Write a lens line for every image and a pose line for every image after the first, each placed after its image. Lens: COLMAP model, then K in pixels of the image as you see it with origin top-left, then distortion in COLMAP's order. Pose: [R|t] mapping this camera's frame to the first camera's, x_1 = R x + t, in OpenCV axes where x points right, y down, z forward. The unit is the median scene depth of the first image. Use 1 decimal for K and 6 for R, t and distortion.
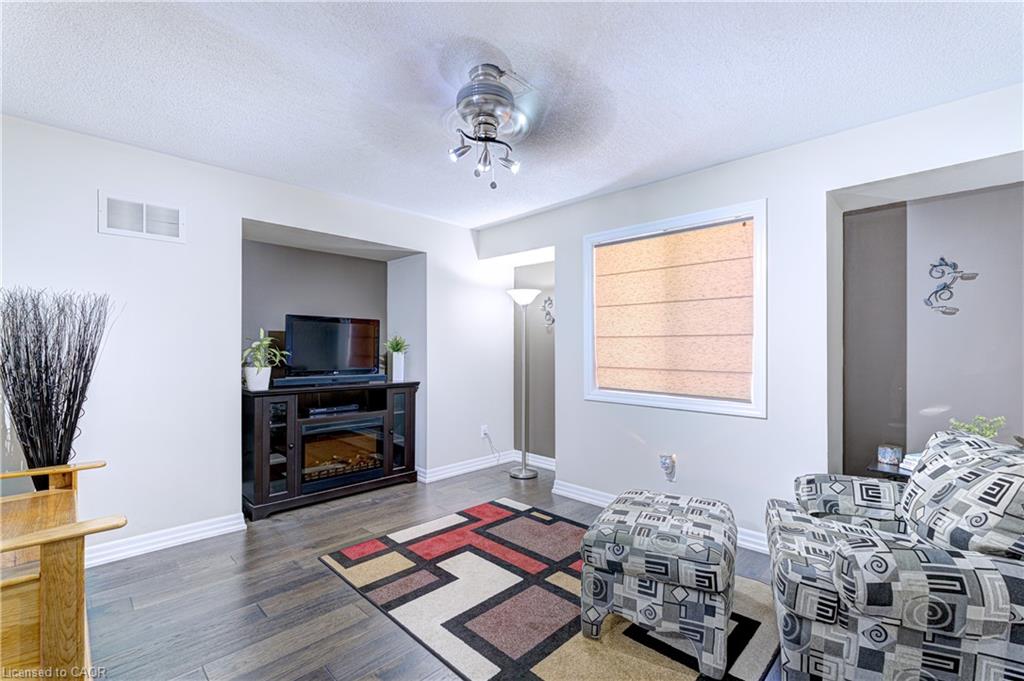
lens RADIAL K [[450.1, 0, 512.0], [0, 450.1, 340.5], [0, 0, 1]] dist [0.000622, 0.000244]
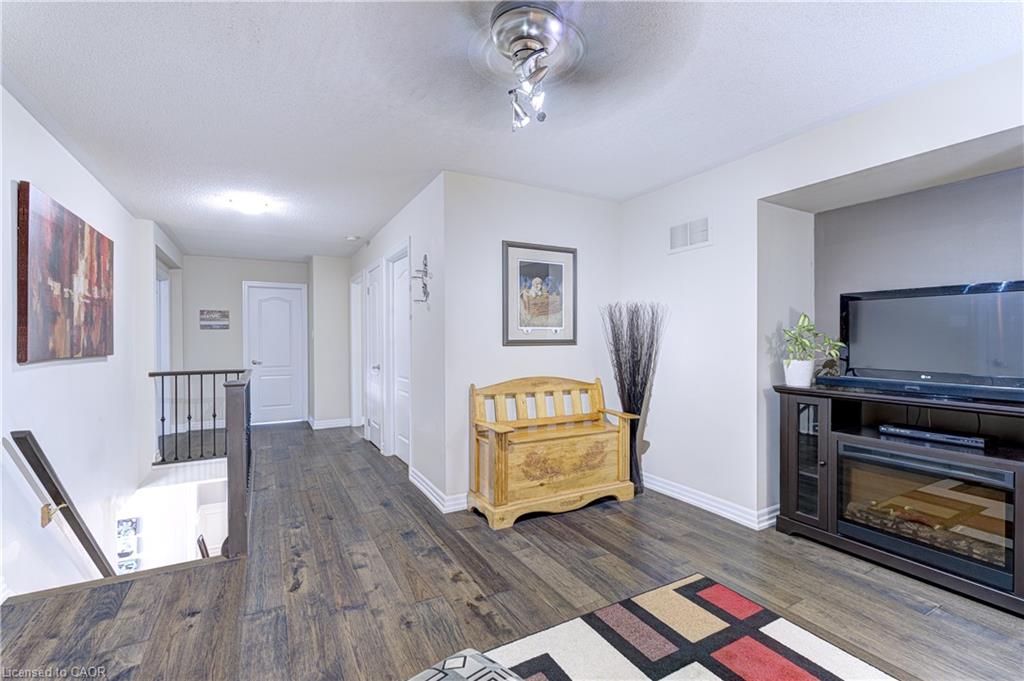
lens RADIAL K [[450.1, 0, 512.0], [0, 450.1, 340.5], [0, 0, 1]] dist [0.000622, 0.000244]
pose [[-0.280420, 0.000217, -0.959877, 0.473861], [0.013322, 0.999905, -0.003666, 0.019991], [0.959785, -0.013815, -0.280396, 0.812683]]
